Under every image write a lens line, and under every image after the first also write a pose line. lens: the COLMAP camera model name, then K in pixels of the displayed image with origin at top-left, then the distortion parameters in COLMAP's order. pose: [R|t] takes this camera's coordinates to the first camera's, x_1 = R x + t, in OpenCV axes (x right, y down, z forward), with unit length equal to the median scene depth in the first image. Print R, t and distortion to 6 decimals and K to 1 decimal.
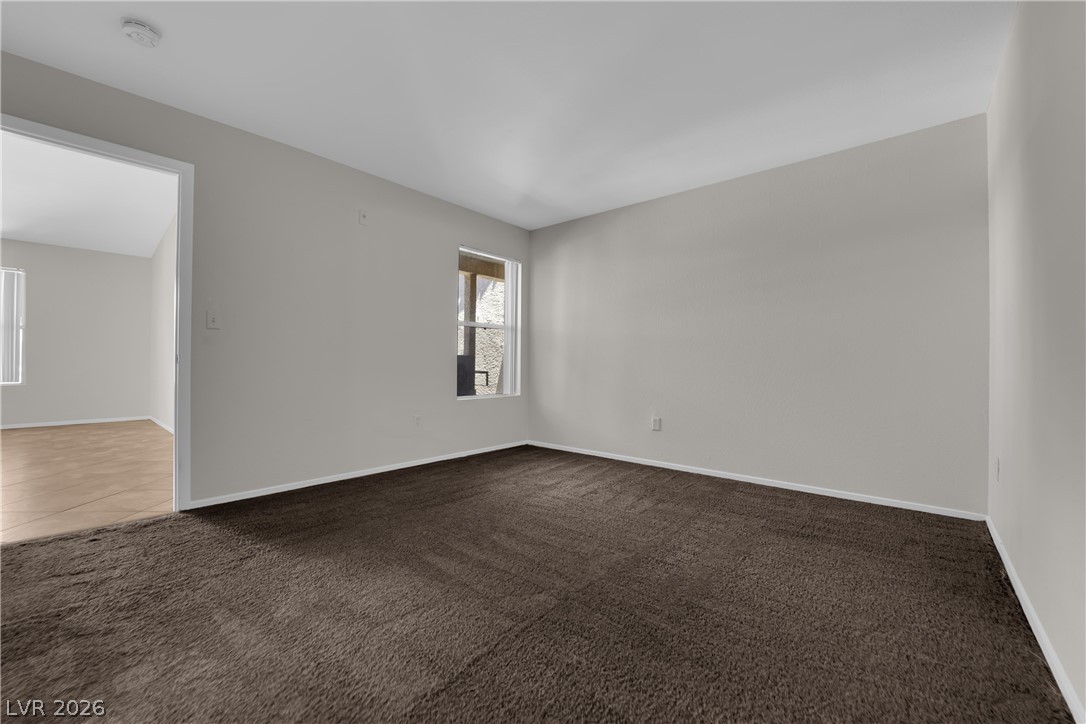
lens RADIAL K [[437.5, 0, 543.0], [0, 437.5, 362.0], [0, 0, 1]] dist [-0.009875, -0.004351]
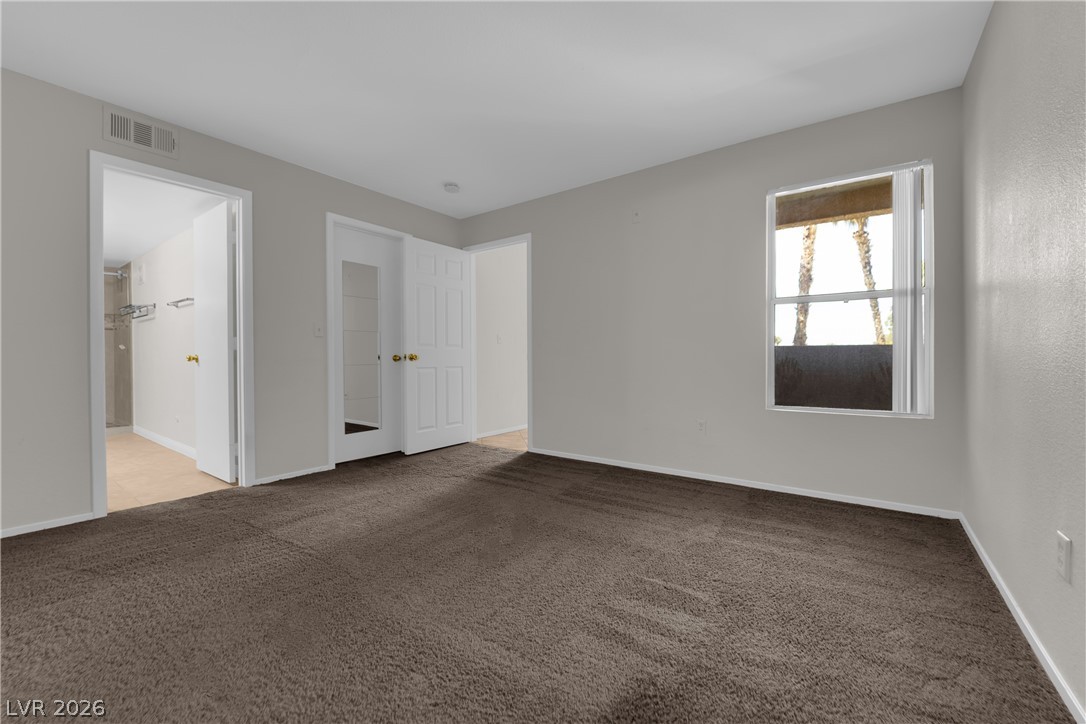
lens RADIAL K [[437.5, 0, 543.0], [0, 437.5, 362.0], [0, 0, 1]] dist [-0.009875, -0.004351]
pose [[0.063724, 0.005021, -0.997955, 0.534519], [0.007894, 0.999954, 0.005535, 0.002846], [0.997936, -0.008231, 0.063681, 0.643160]]
